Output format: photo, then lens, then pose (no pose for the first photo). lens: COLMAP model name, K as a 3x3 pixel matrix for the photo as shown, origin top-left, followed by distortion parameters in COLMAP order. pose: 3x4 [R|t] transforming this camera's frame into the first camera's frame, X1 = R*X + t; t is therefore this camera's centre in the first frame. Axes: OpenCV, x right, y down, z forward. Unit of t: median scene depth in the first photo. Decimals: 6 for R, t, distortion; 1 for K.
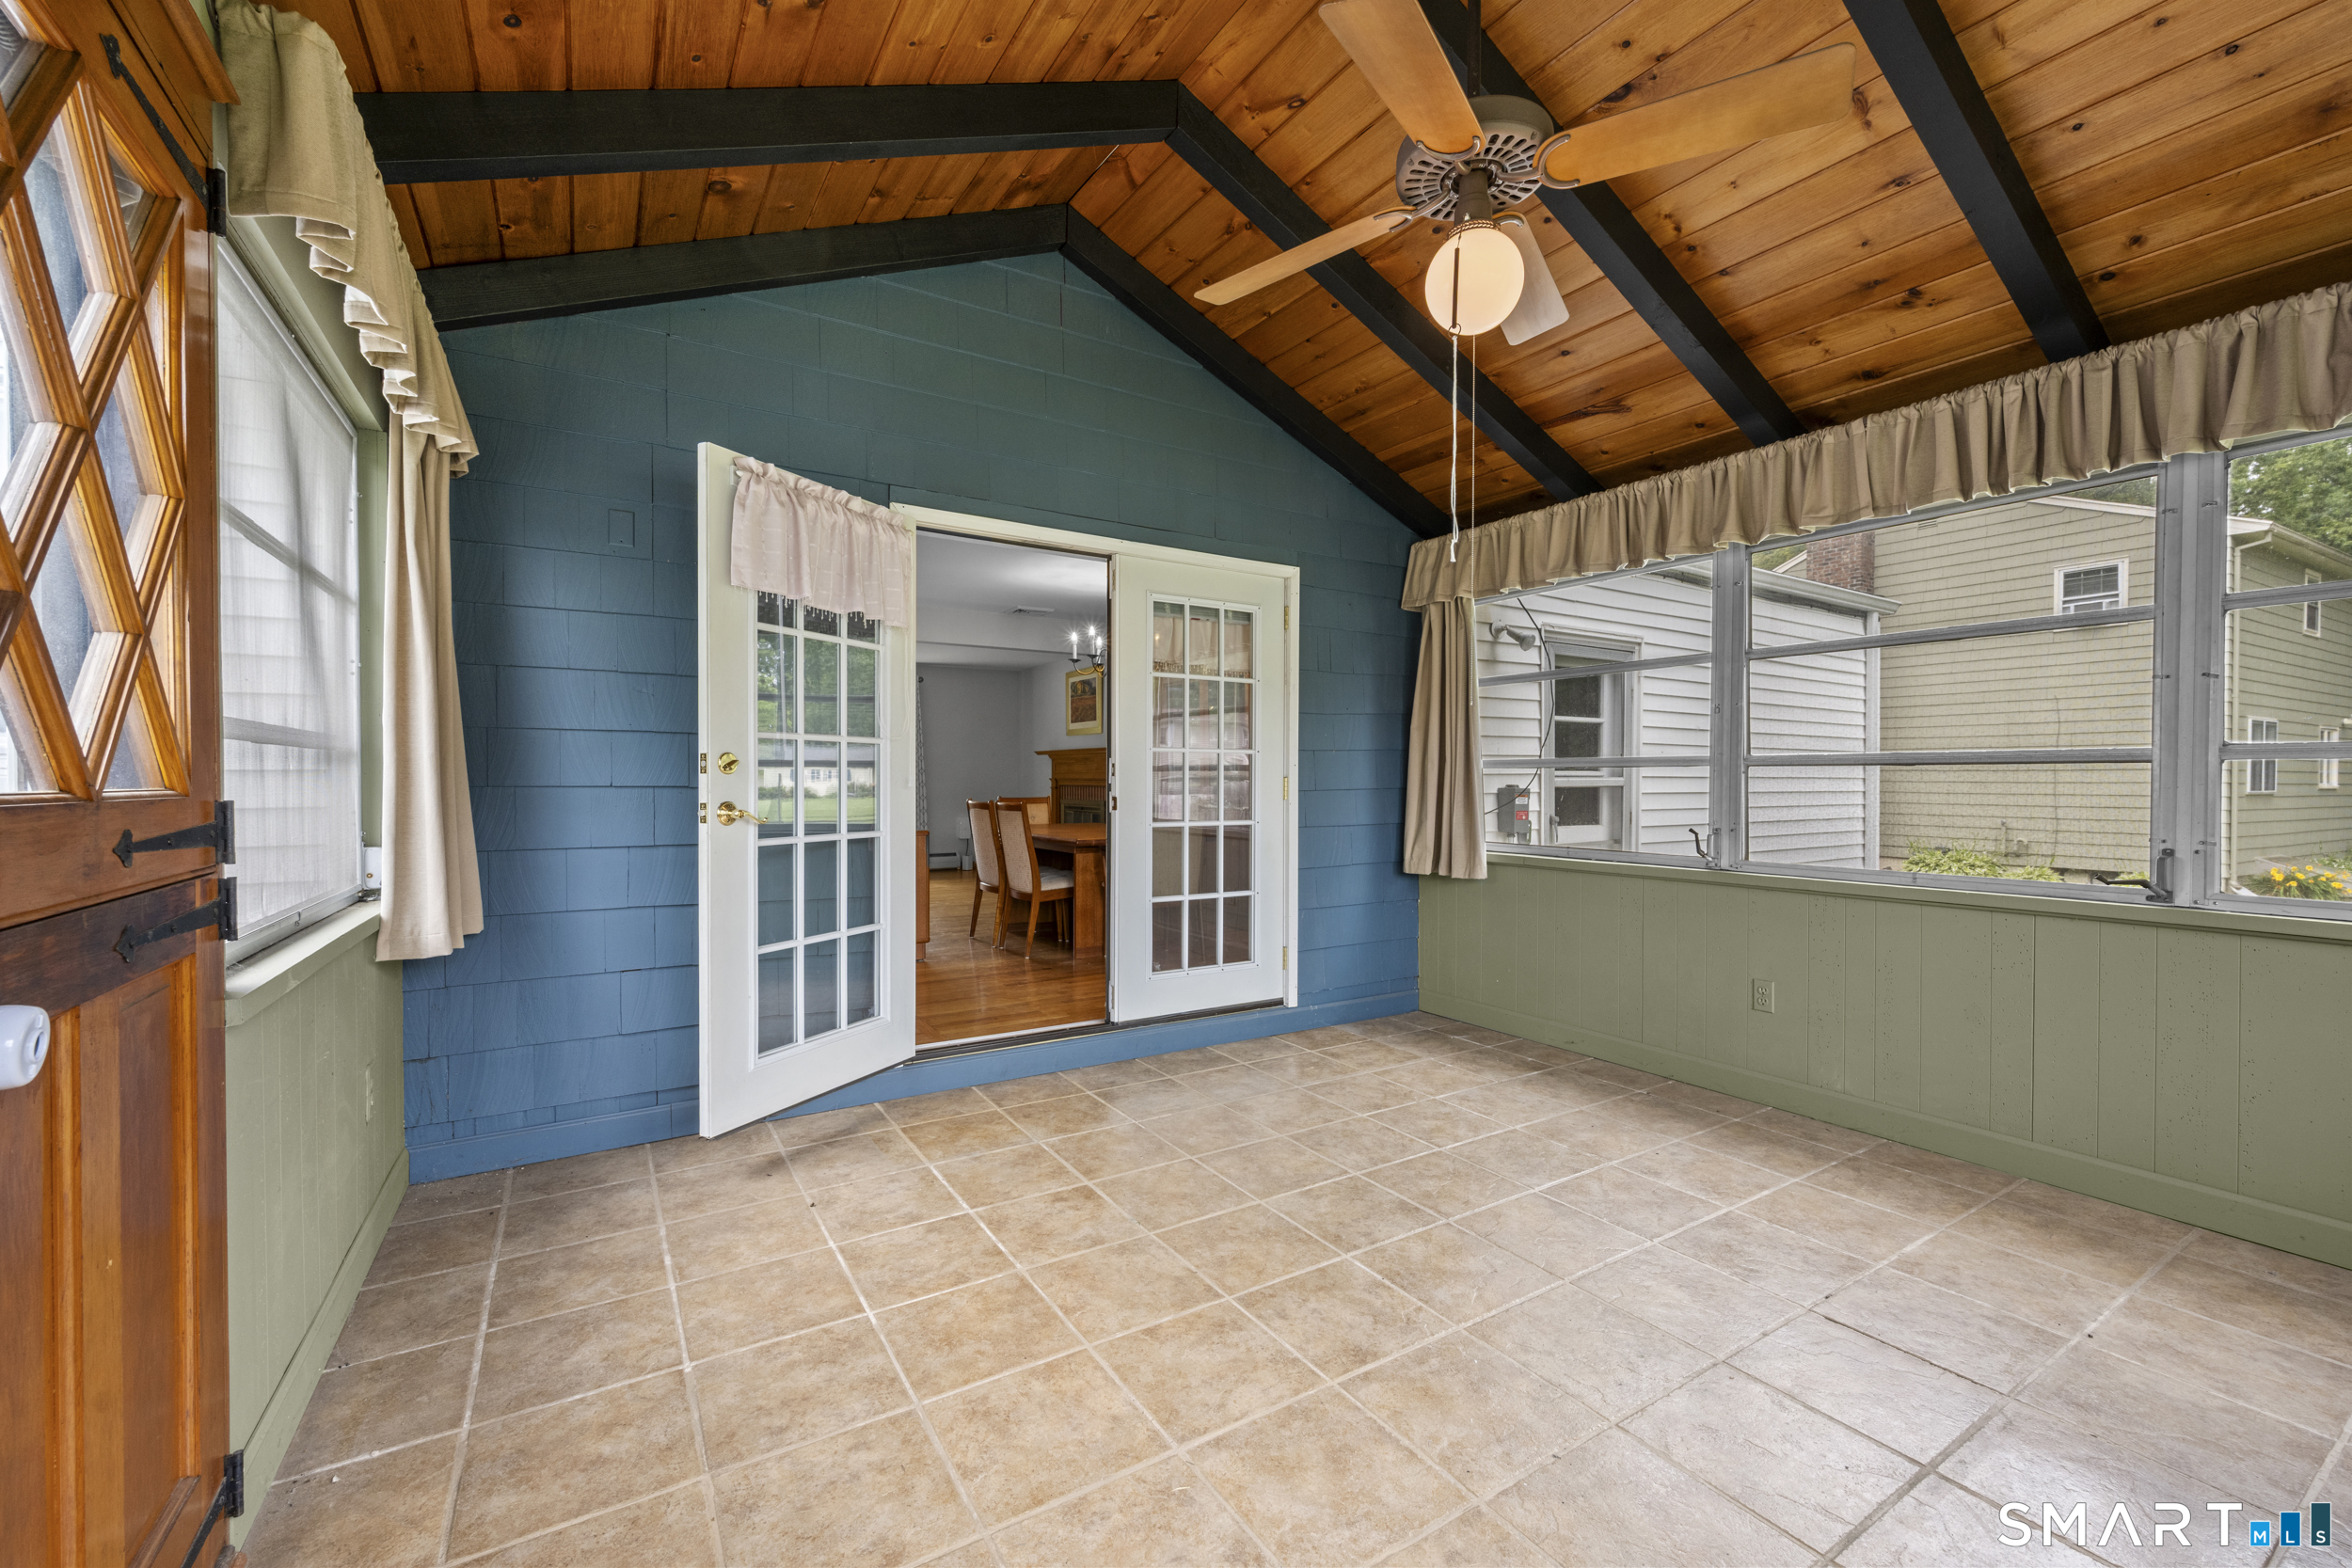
lens RADIAL K [[942.9, 0, 1171.9], [0, 942.9, 785.3], [0, 0, 1]] dist [-0.002279, -0.000170]
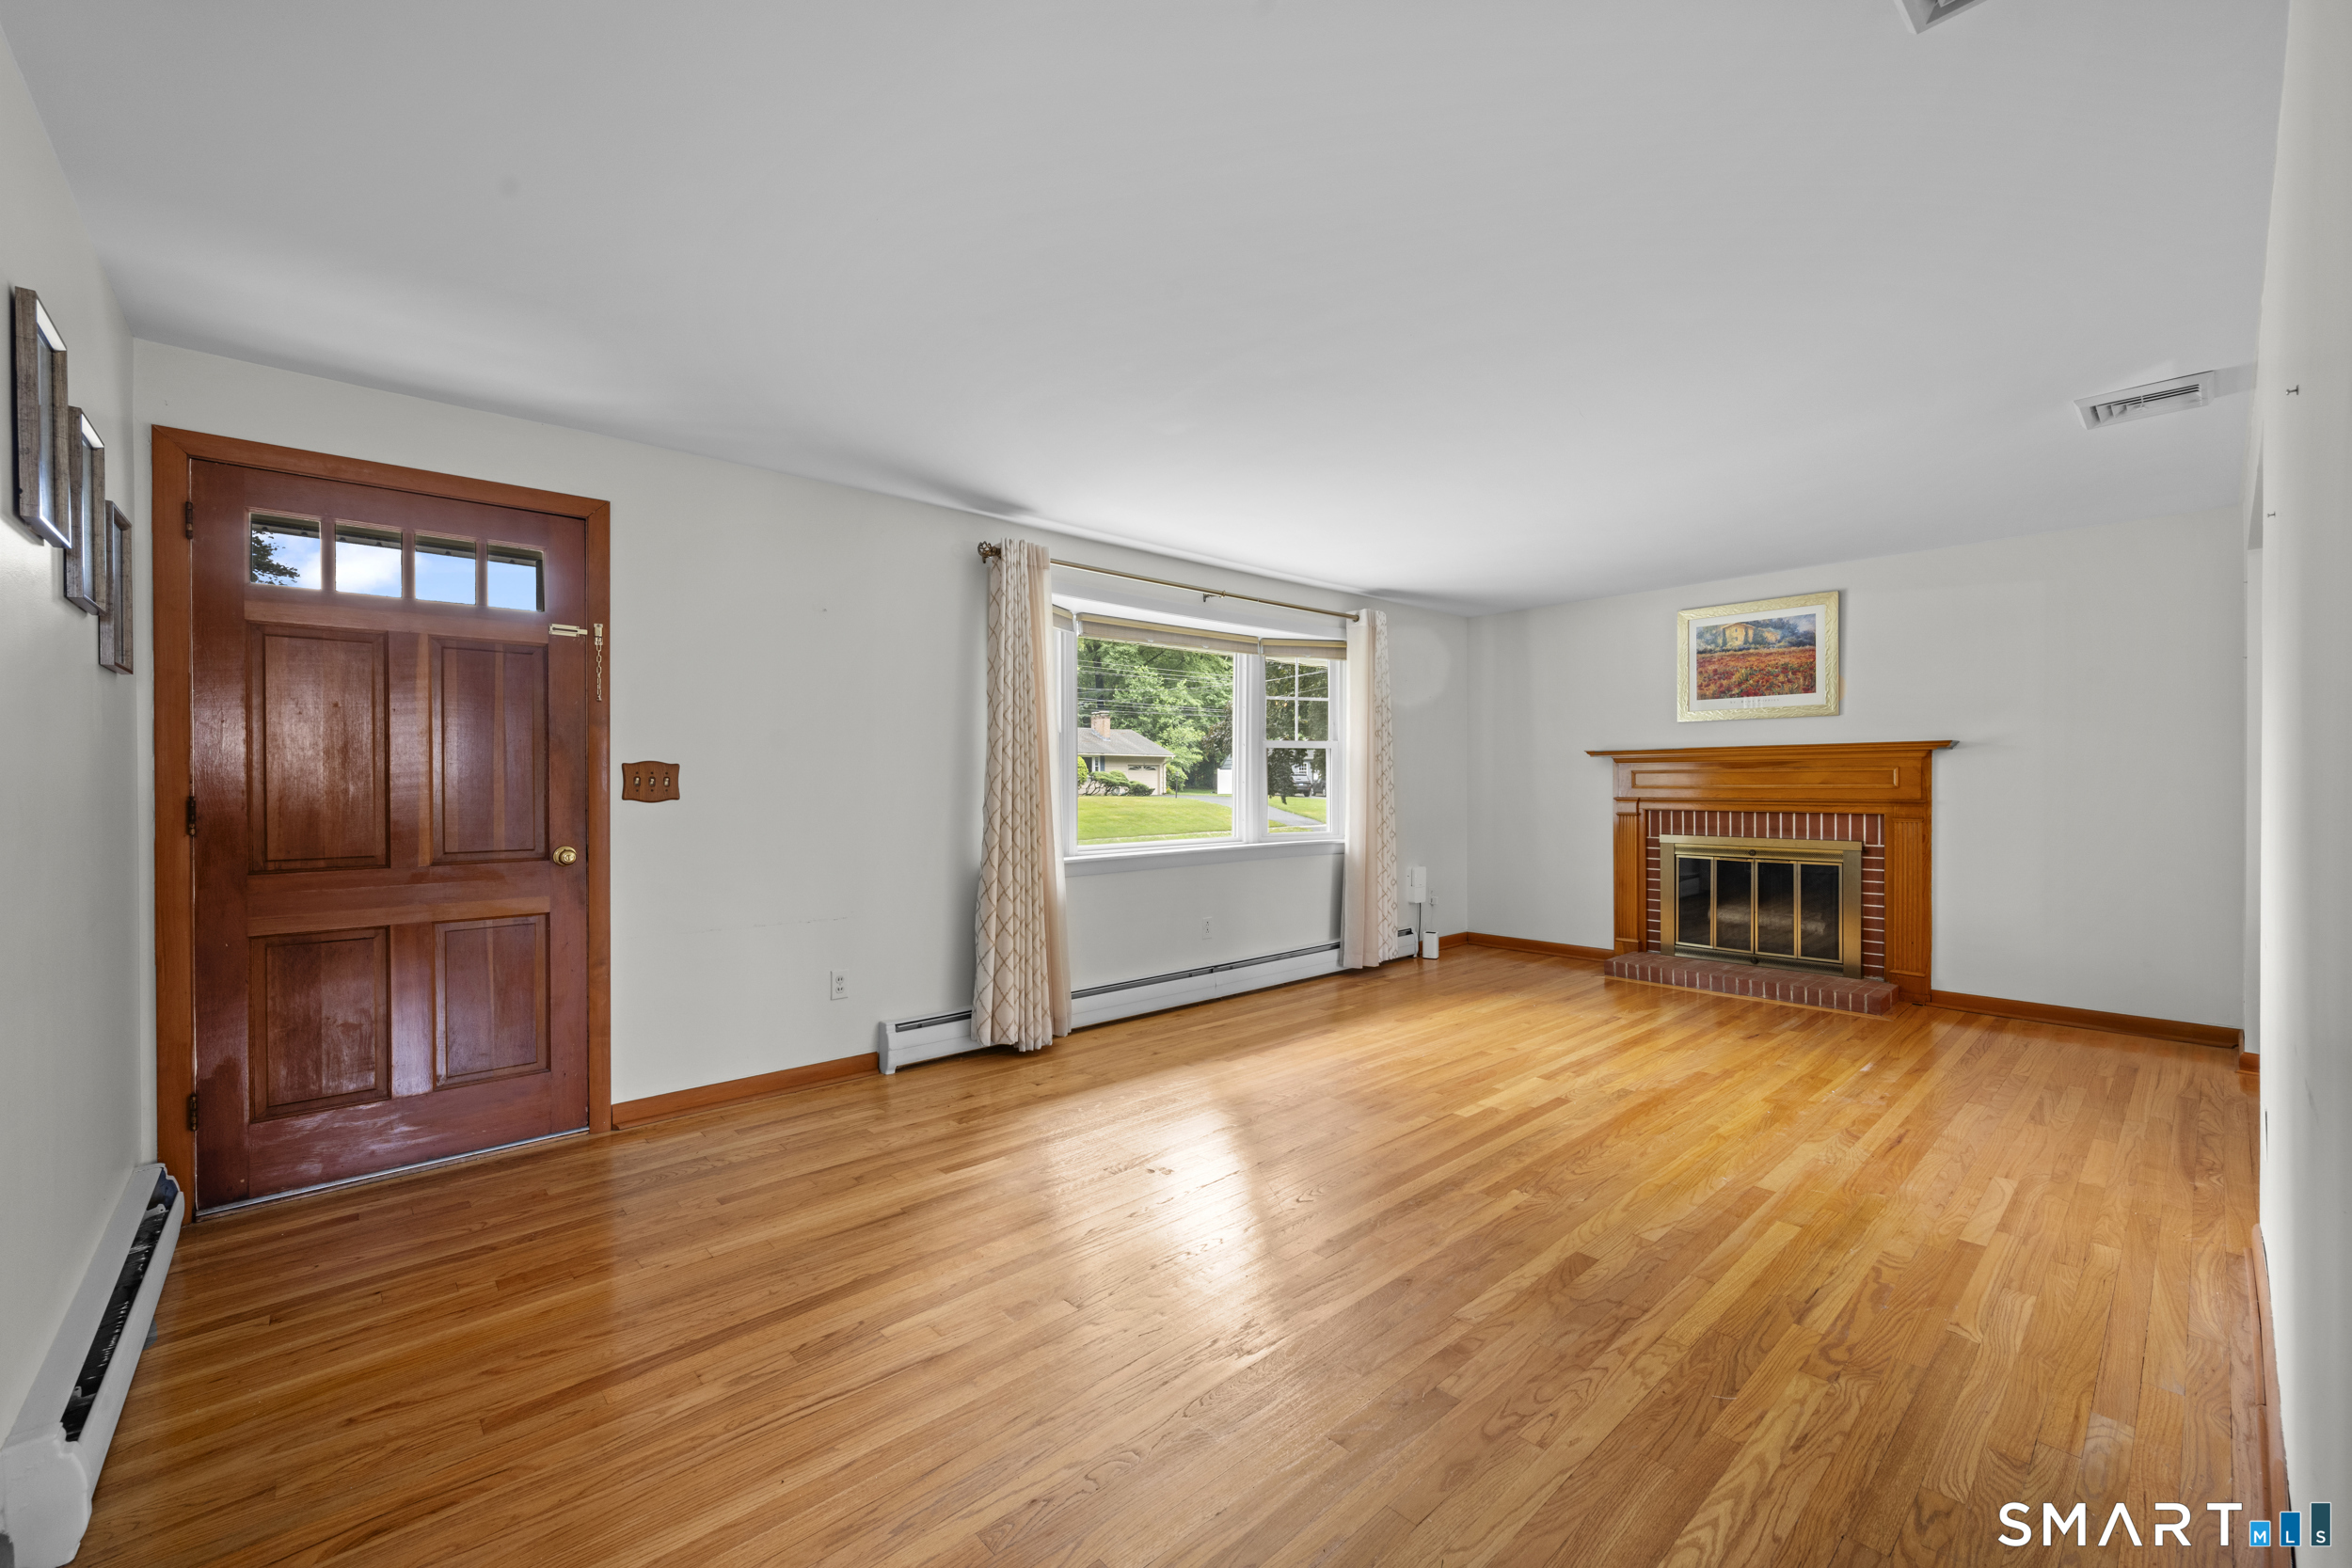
lens RADIAL K [[942.9, 0, 1175.6], [0, 942.9, 784.8], [0, 0, 1]] dist [-0.002279, -0.000170]
pose [[0.984328, -0.006710, 0.176219, -0.831886], [0.007738, 0.999957, -0.005148, -0.024531], [-0.176177, 0.006431, 0.984337, 0.819017]]
